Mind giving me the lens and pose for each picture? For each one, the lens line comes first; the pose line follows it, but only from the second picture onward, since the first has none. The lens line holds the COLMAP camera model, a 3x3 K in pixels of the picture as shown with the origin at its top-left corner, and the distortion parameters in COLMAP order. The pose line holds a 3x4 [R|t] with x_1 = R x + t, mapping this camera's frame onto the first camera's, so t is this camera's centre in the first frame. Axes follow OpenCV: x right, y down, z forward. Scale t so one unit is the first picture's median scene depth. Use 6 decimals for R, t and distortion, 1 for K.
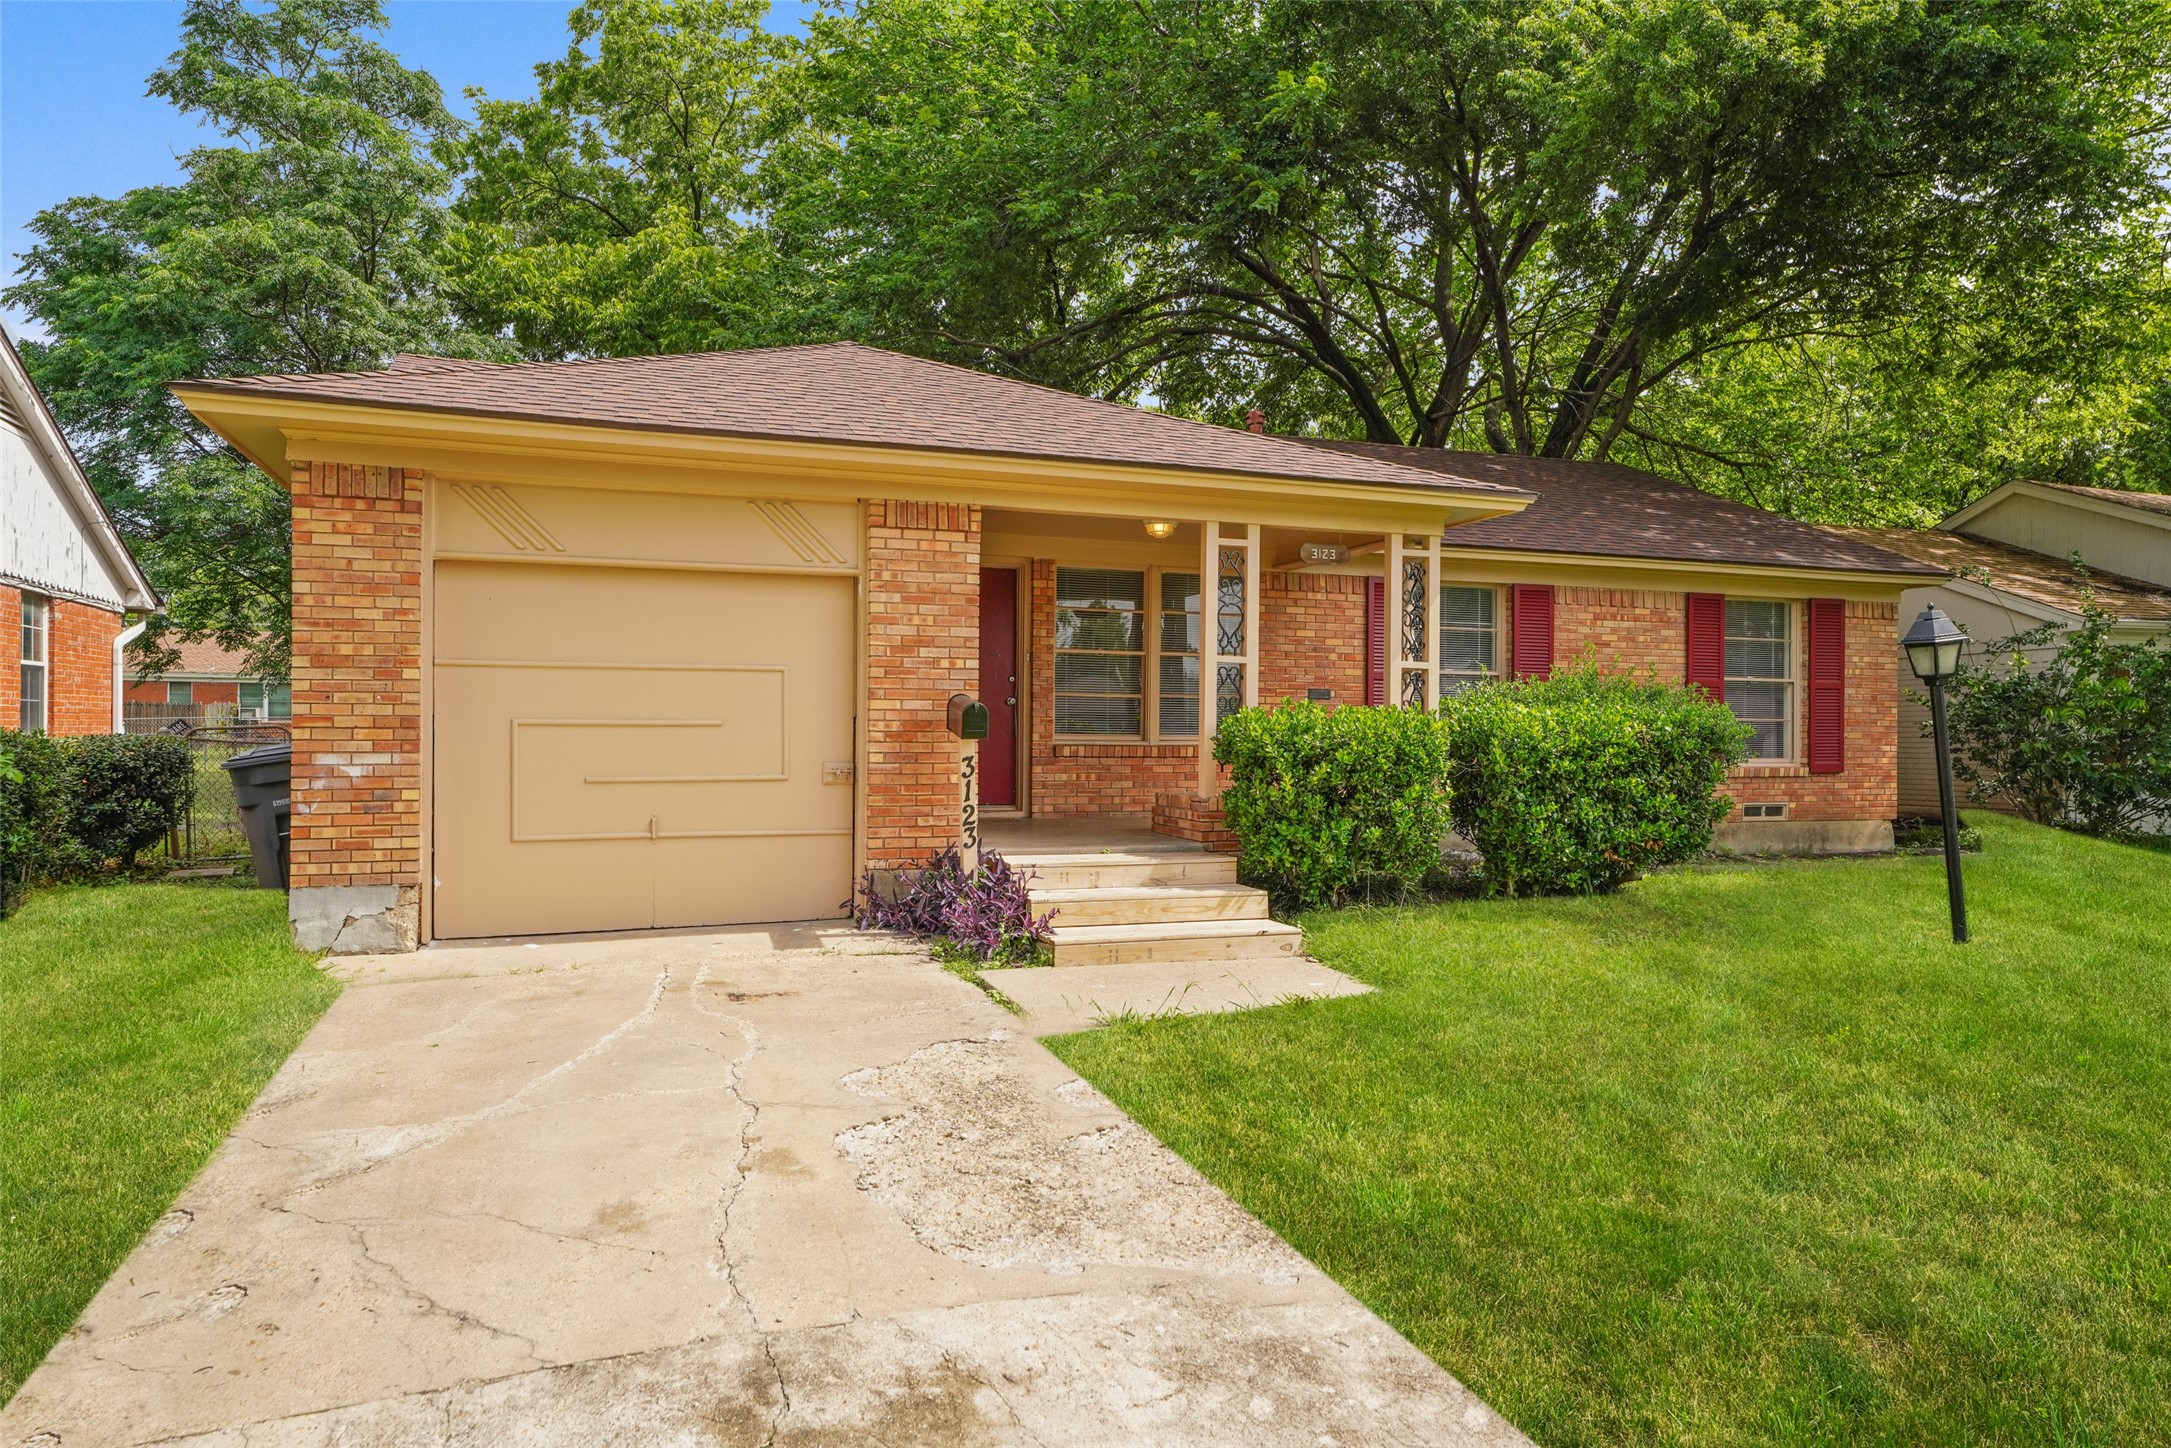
lens RADIAL K [[1410.9, 0, 1085.5], [0, 1410.9, 724.0], [0, 0, 1]] dist [0.016501, 0.002264]
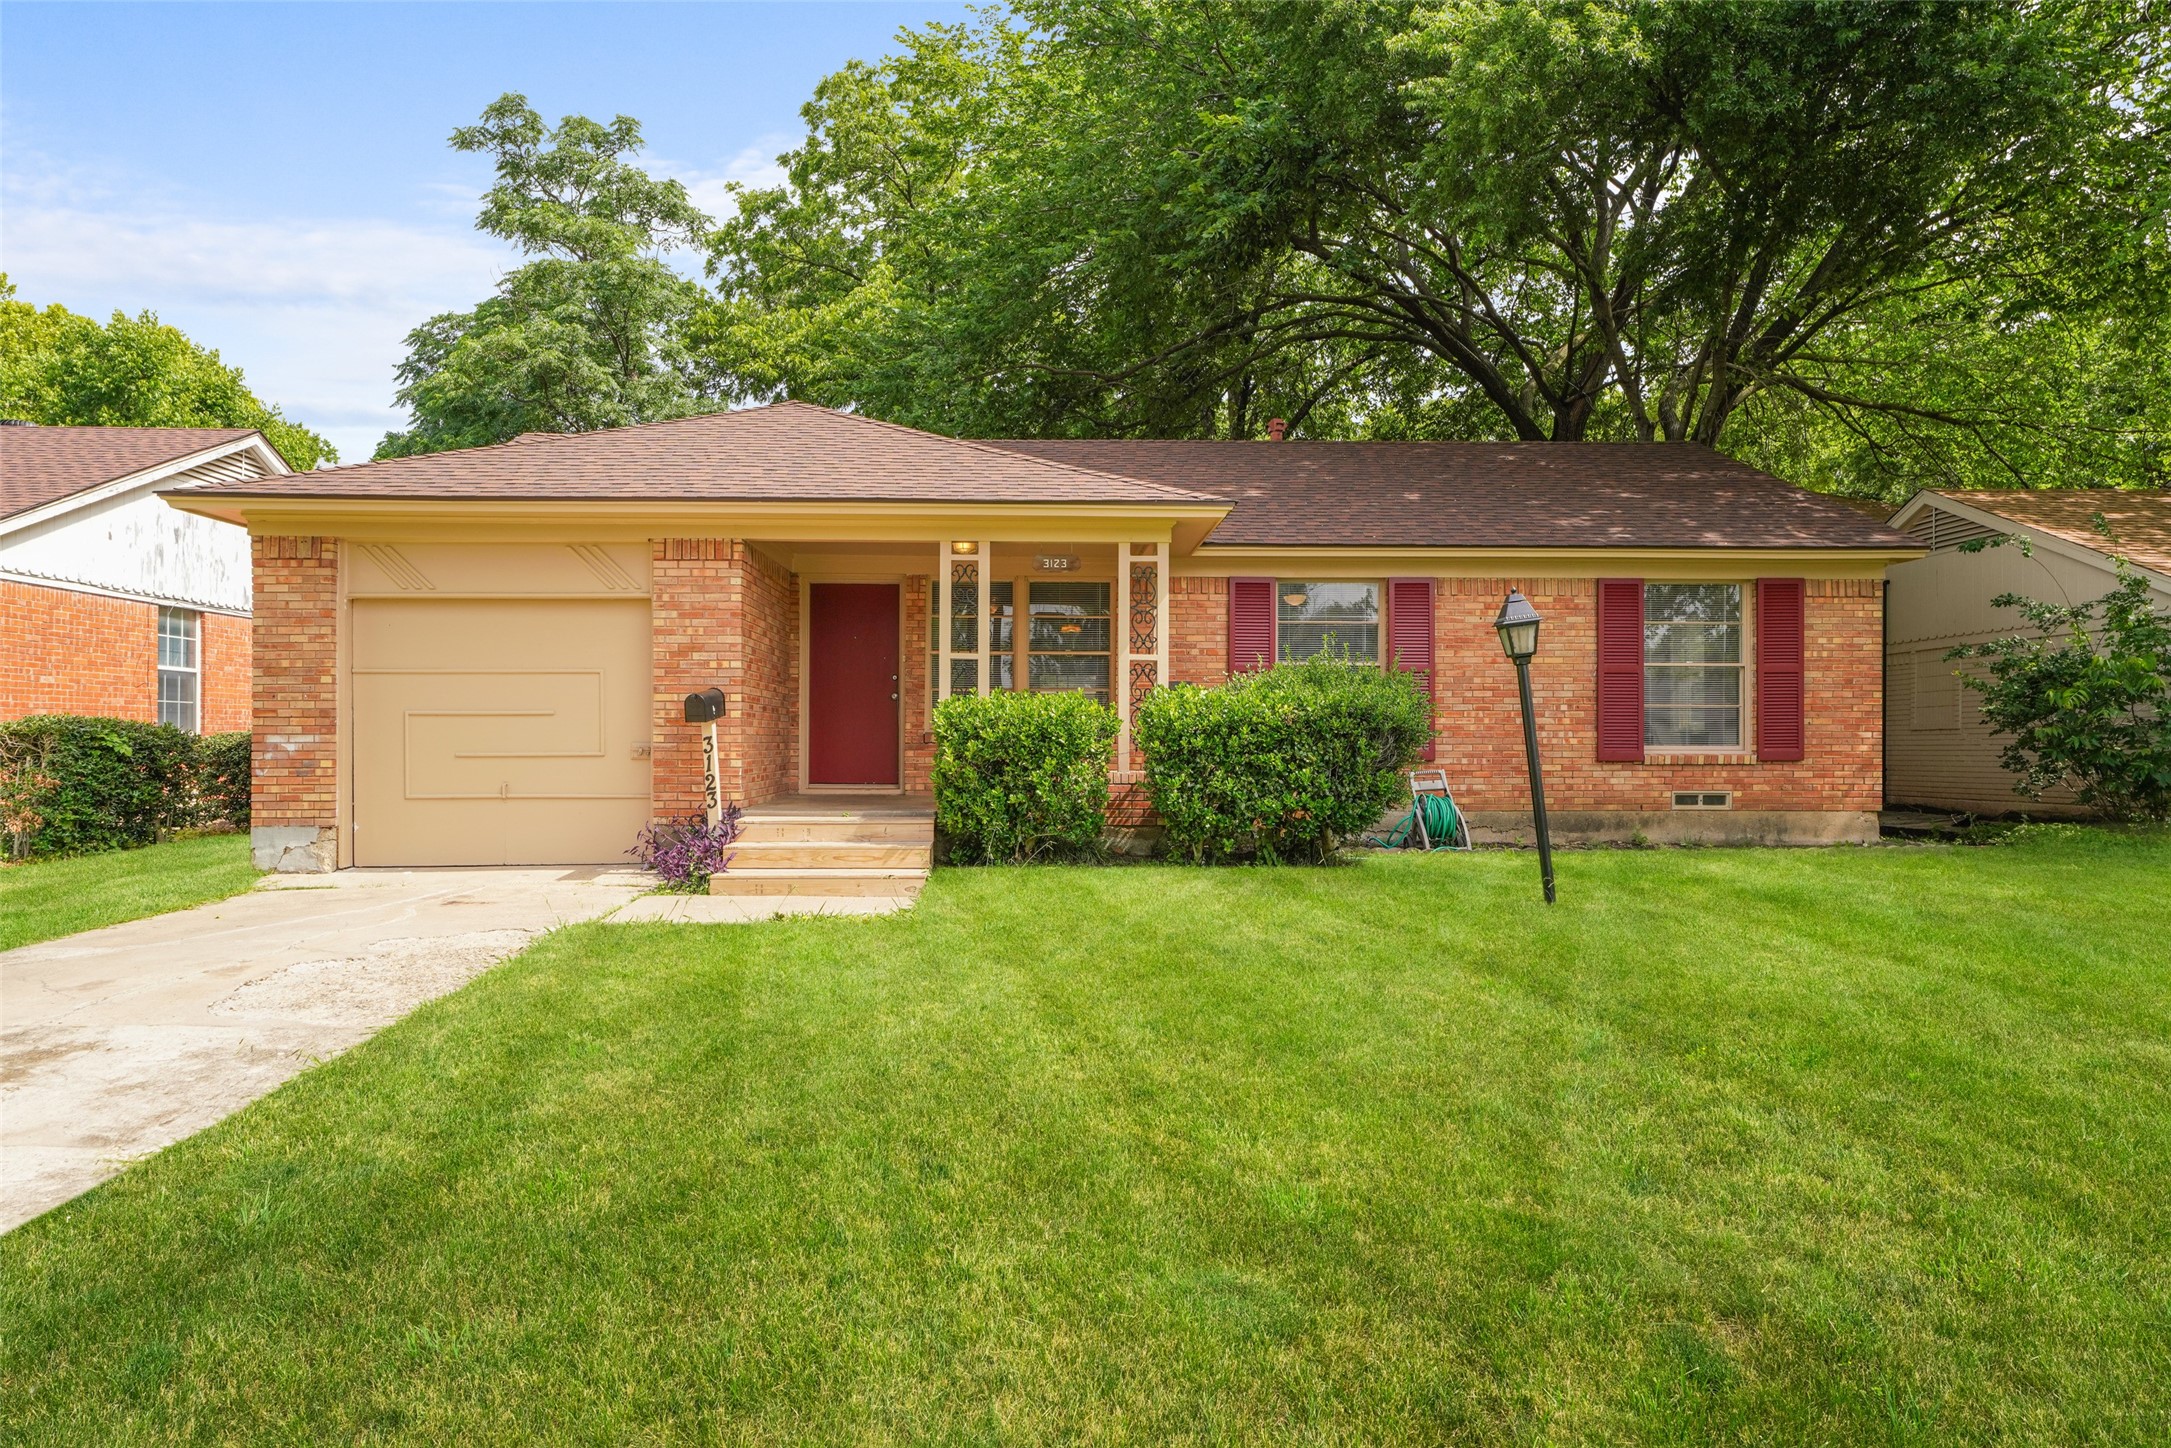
lens RADIAL K [[1478.0, 0, 1085.5], [0, 1478.0, 724.0], [0, 0, 1]] dist [0.024732, 0.000577]
pose [[0.946353, -0.009368, -0.322998, 0.599891], [0.006834, 0.999936, -0.008979, 0.023217], [0.323062, 0.006290, 0.946357, -0.144511]]
